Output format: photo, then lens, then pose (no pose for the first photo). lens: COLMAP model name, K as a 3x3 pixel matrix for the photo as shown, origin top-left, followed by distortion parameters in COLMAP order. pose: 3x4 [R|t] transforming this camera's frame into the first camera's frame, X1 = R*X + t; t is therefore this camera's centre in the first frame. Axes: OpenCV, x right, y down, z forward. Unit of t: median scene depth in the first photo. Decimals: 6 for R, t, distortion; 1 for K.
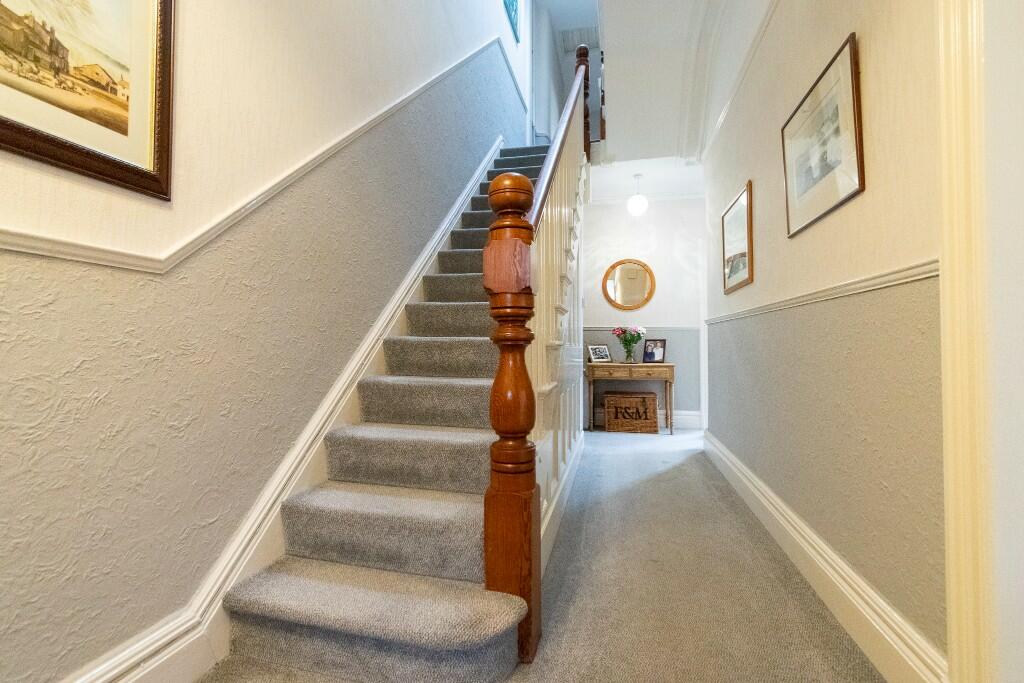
lens RADIAL K [[451.8, 0, 513.4], [0, 451.8, 341.5], [0, 0, 1]] dist [0.000329, -0.000070]
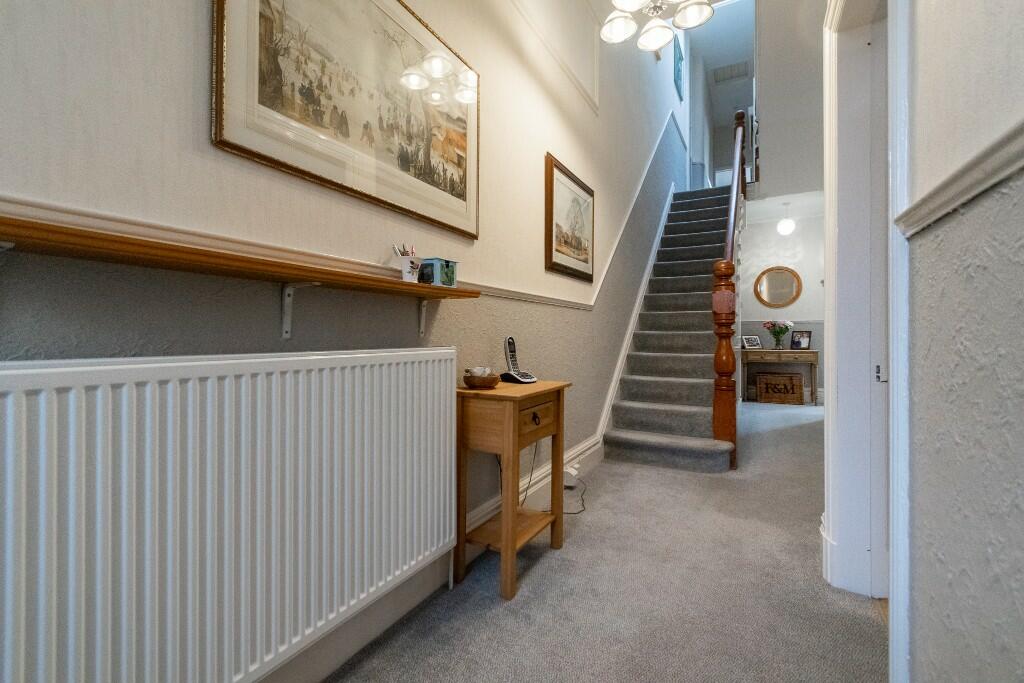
lens RADIAL K [[451.8, 0, 510.8], [0, 451.8, 334.8], [0, 0, 1]] dist [0.000329, -0.000070]
pose [[0.962014, 0.000178, -0.272999, -0.129409], [0.002014, 0.999968, 0.007749, -0.005781], [0.272991, -0.008004, 0.961983, -0.459071]]
